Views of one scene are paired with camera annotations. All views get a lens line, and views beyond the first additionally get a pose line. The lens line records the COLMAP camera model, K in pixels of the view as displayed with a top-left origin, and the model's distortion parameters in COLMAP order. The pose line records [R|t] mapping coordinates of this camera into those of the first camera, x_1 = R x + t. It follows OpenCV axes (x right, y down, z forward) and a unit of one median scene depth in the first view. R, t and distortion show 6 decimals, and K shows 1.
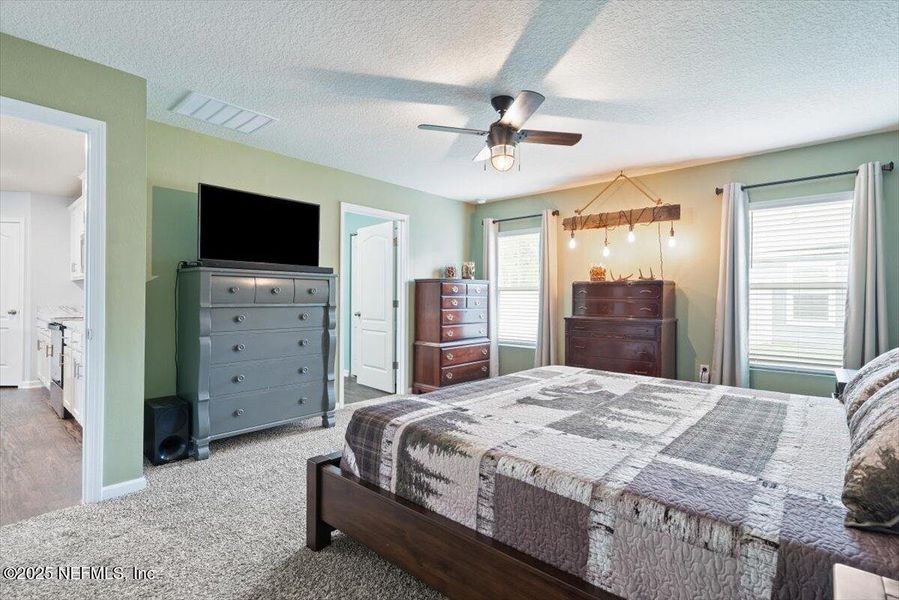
lens RADIAL K [[422.9, 0, 445.0], [0, 422.9, 298.4], [0, 0, 1]] dist [-0.004640, 0.000711]
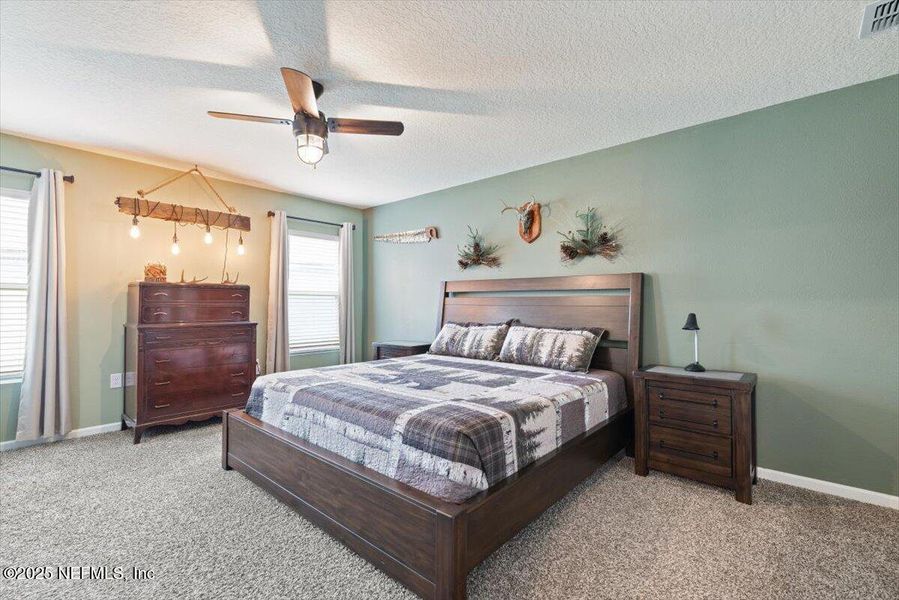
lens RADIAL K [[402.0, 0, 445.2], [0, 402.0, 297.1], [0, 0, 1]] dist [-0.003404, 0.000352]
pose [[0.011477, 0.010354, 0.999881, -0.498729], [-0.001194, 0.999946, -0.010341, -0.002894], [-0.999933, -0.001075, 0.011489, 0.478945]]
